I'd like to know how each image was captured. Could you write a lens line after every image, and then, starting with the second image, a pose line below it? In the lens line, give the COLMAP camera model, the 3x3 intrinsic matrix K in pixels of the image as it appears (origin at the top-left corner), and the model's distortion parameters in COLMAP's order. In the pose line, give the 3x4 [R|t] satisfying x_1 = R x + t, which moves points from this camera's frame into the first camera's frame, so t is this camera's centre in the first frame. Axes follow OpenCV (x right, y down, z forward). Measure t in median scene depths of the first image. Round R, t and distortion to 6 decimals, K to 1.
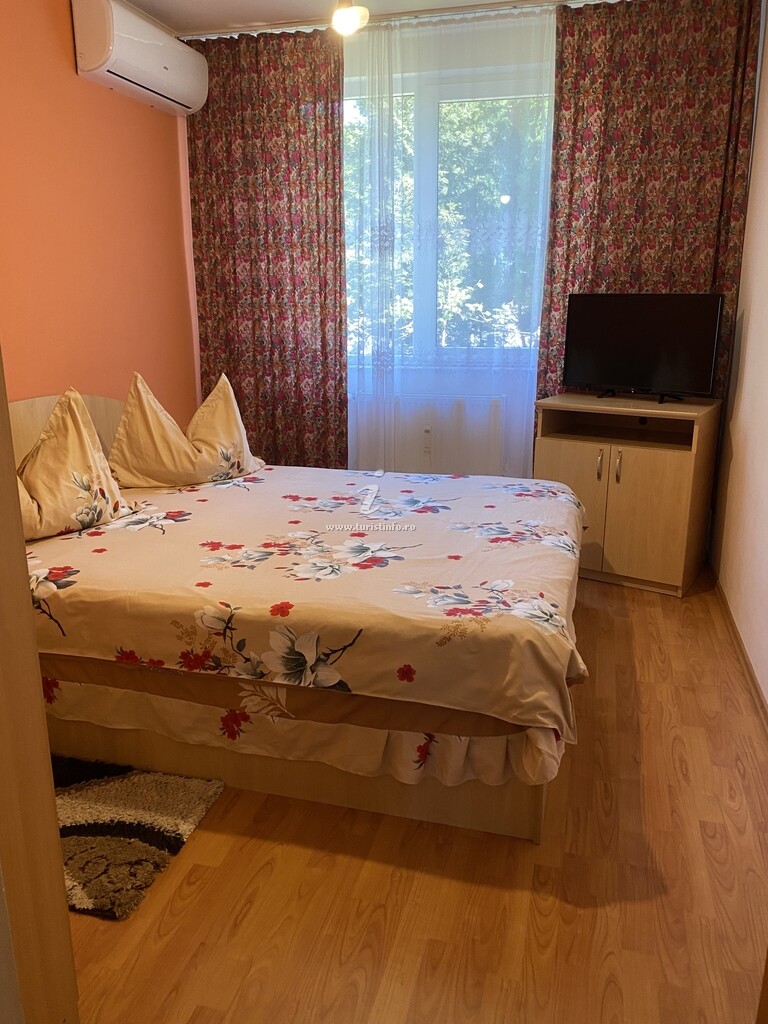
lens RADIAL K [[814.5, 0, 375.8], [0, 814.5, 514.4], [0, 0, 1]] dist [0.014471, -0.003960]
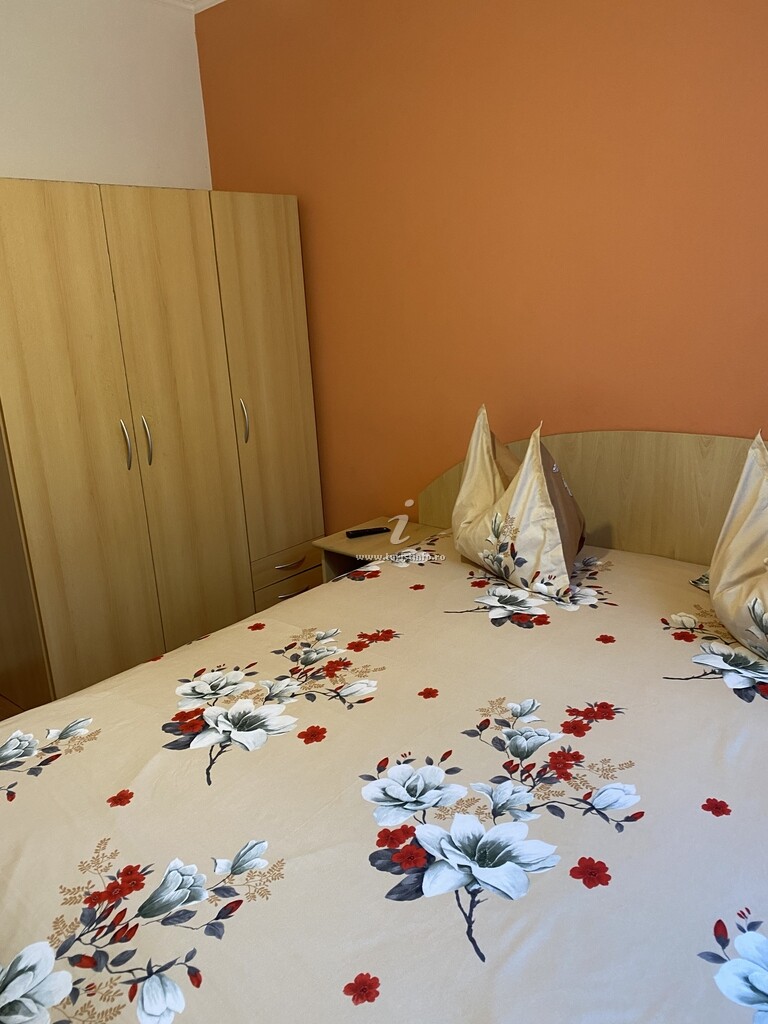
lens RADIAL K [[814.5, 0, 376.3], [0, 814.5, 502.6], [0, 0, 1]] dist [0.014471, -0.003960]
pose [[-0.460884, 0.258590, -0.848951, 0.413388], [-0.175515, 0.911152, 0.372822, -0.354148], [0.869931, 0.320831, -0.374549, 1.190343]]
